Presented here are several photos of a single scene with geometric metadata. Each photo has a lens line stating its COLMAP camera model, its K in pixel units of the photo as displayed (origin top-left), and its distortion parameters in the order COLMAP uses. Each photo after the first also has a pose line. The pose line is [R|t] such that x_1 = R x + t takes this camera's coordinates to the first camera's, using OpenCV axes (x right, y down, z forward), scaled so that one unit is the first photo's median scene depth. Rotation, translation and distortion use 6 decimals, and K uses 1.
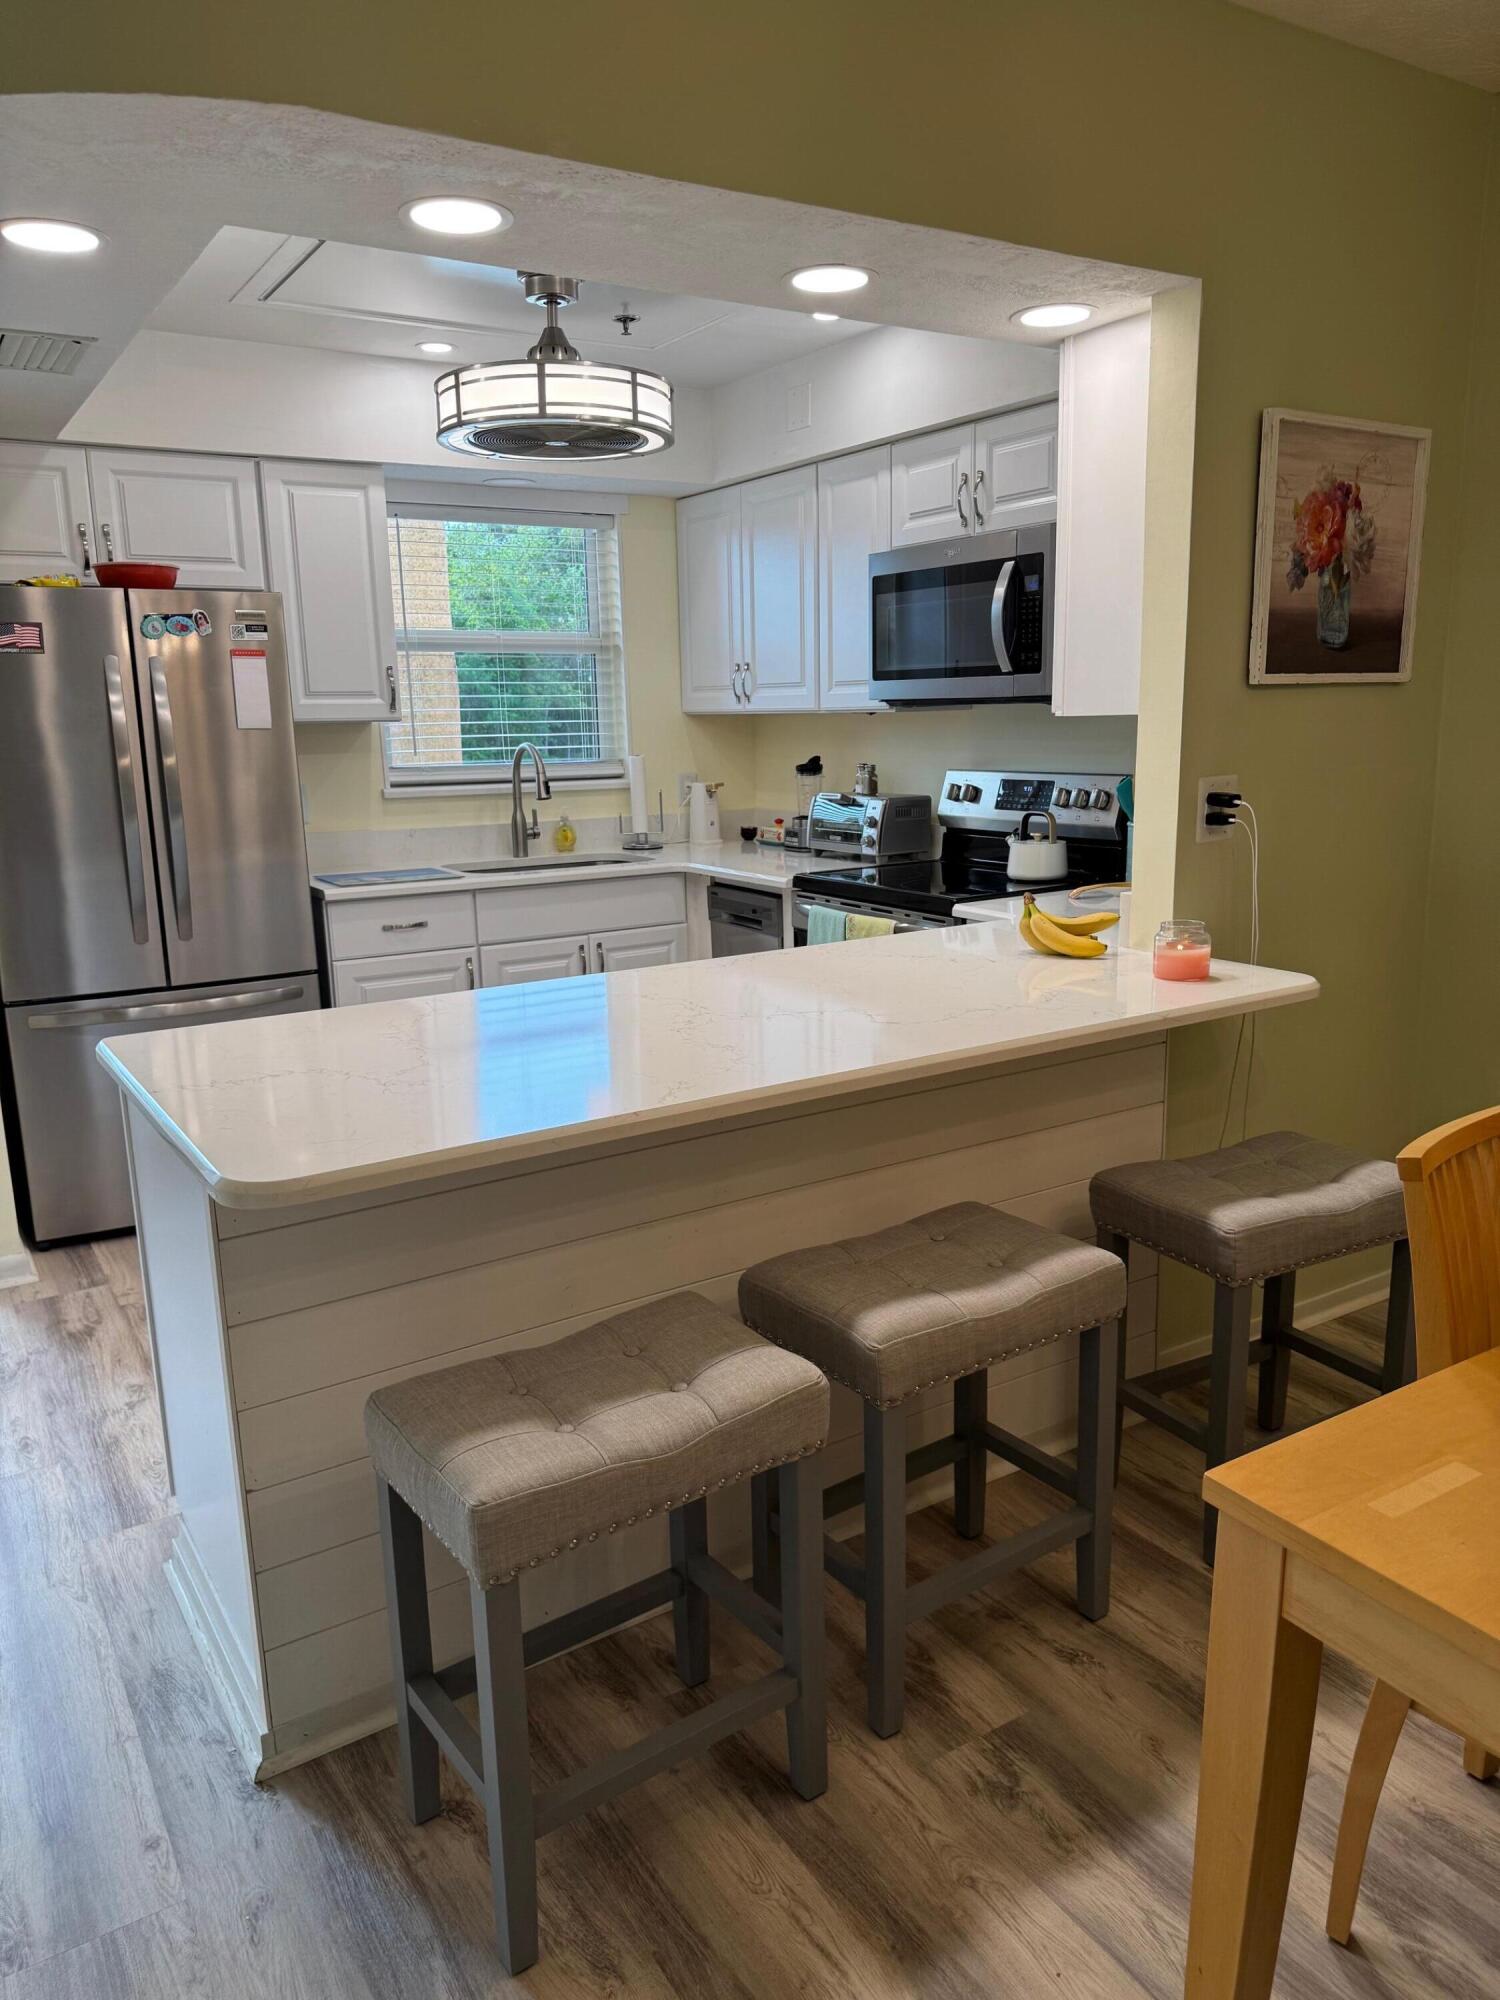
lens RADIAL K [[1418.6, 0, 742.4], [0, 1418.6, 1019.2], [0, 0, 1]] dist [0.094845, -0.093958]
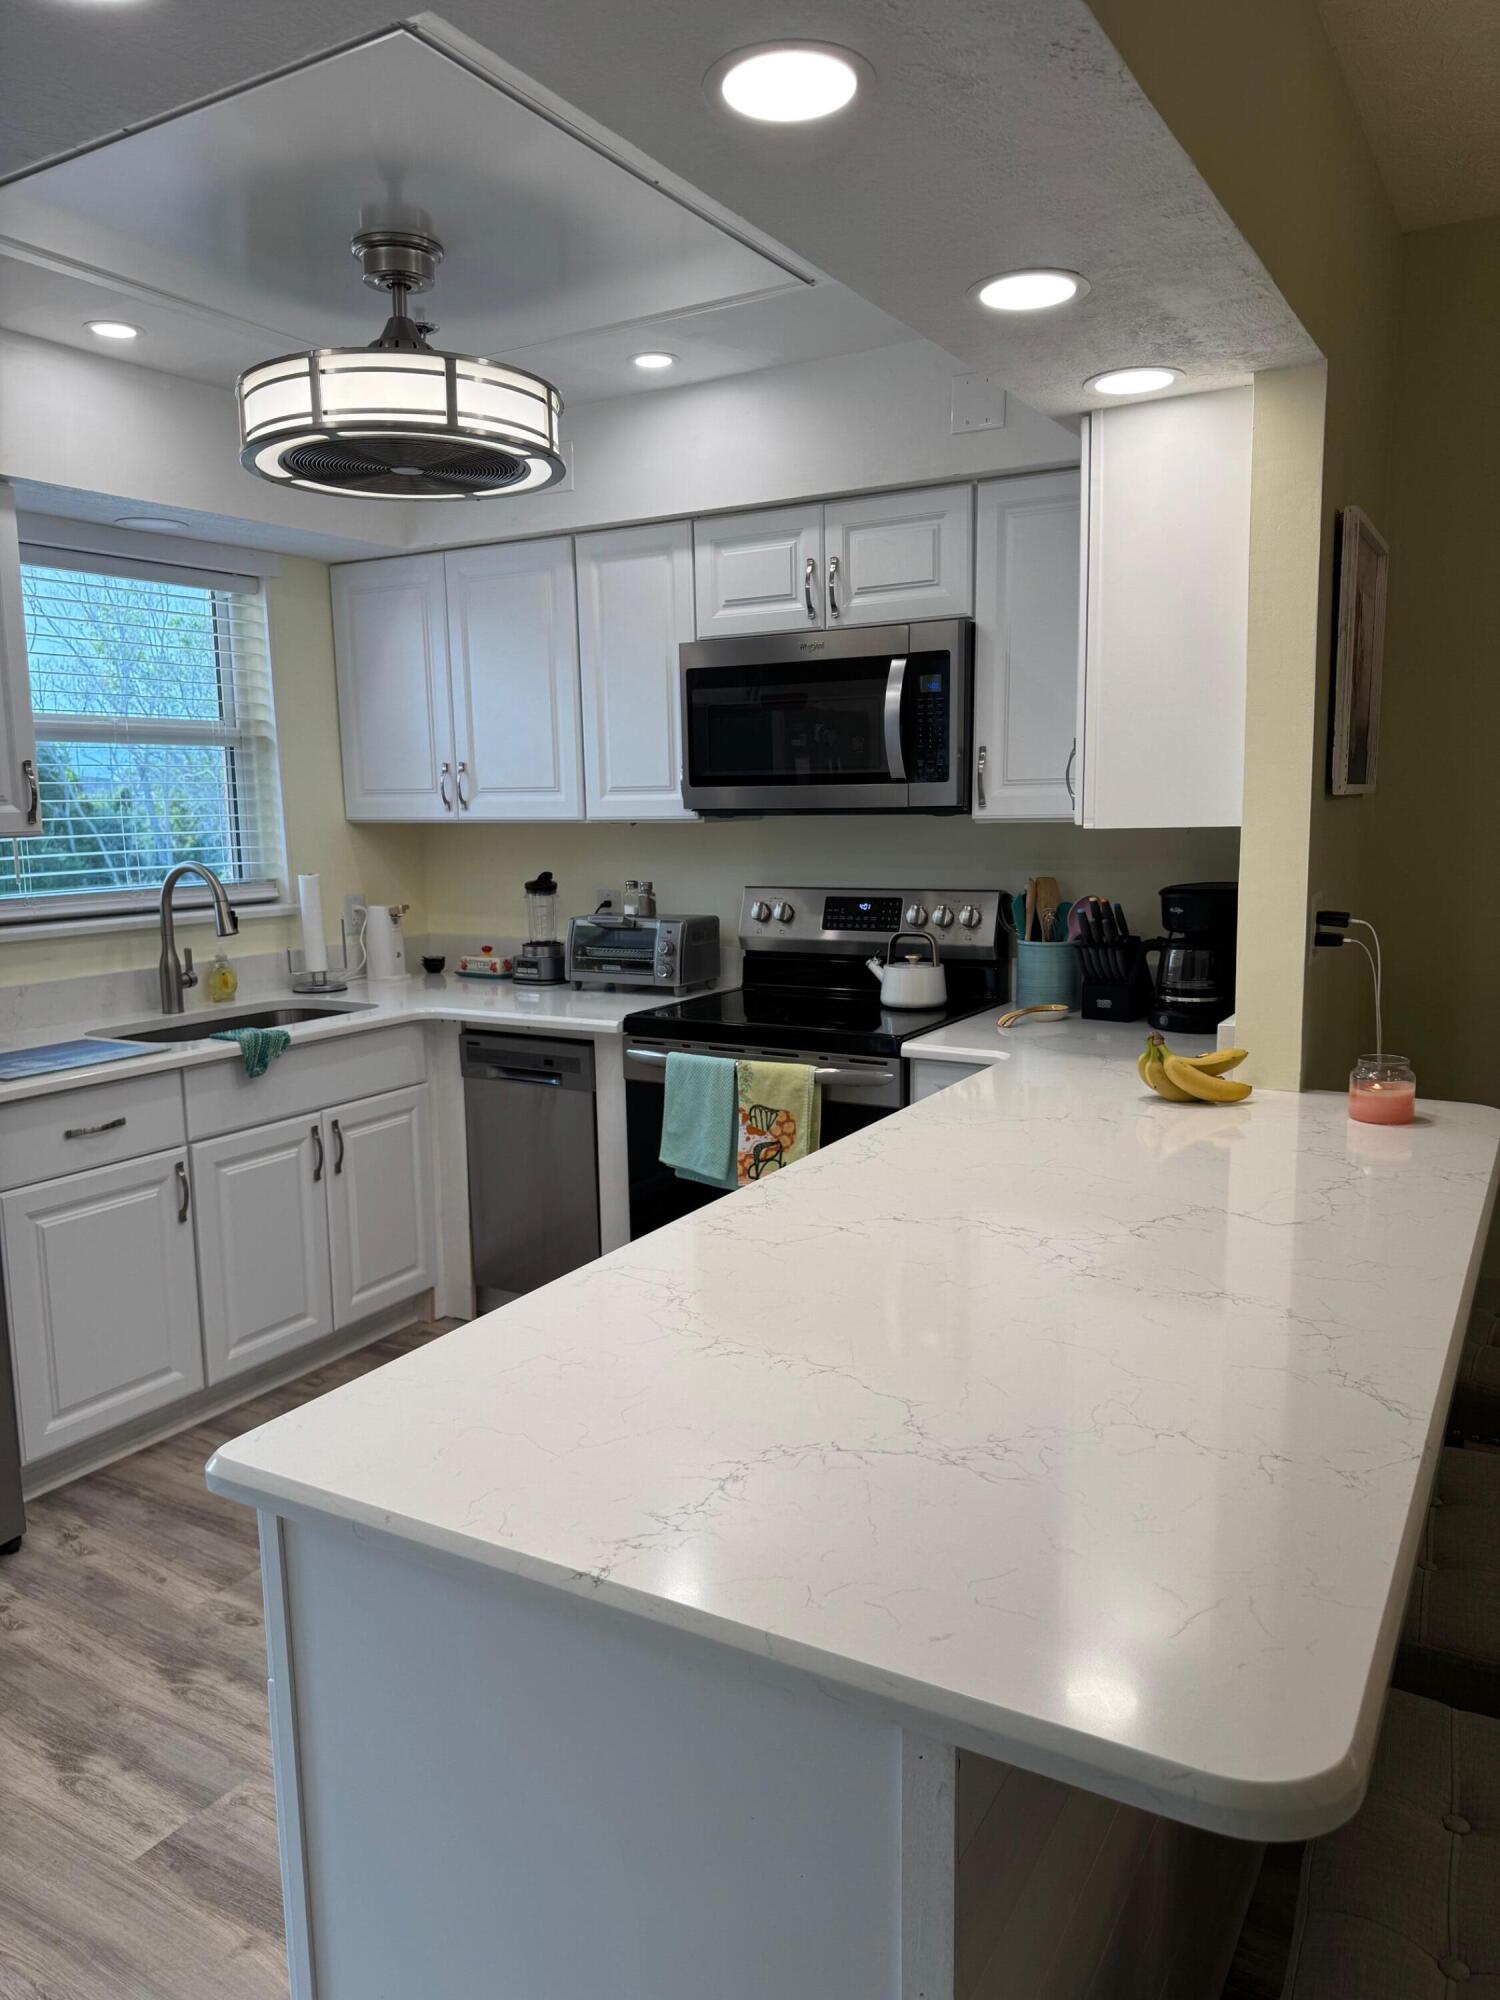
lens RADIAL K [[1418.6, 0, 757.2], [0, 1418.6, 1010.2], [0, 0, 1]] dist [0.094845, -0.093958]
pose [[0.884292, -0.063978, 0.462530, -0.337979], [0.098974, 0.993743, -0.051766, -0.067490], [-0.456324, 0.091555, 0.885091, 0.288731]]
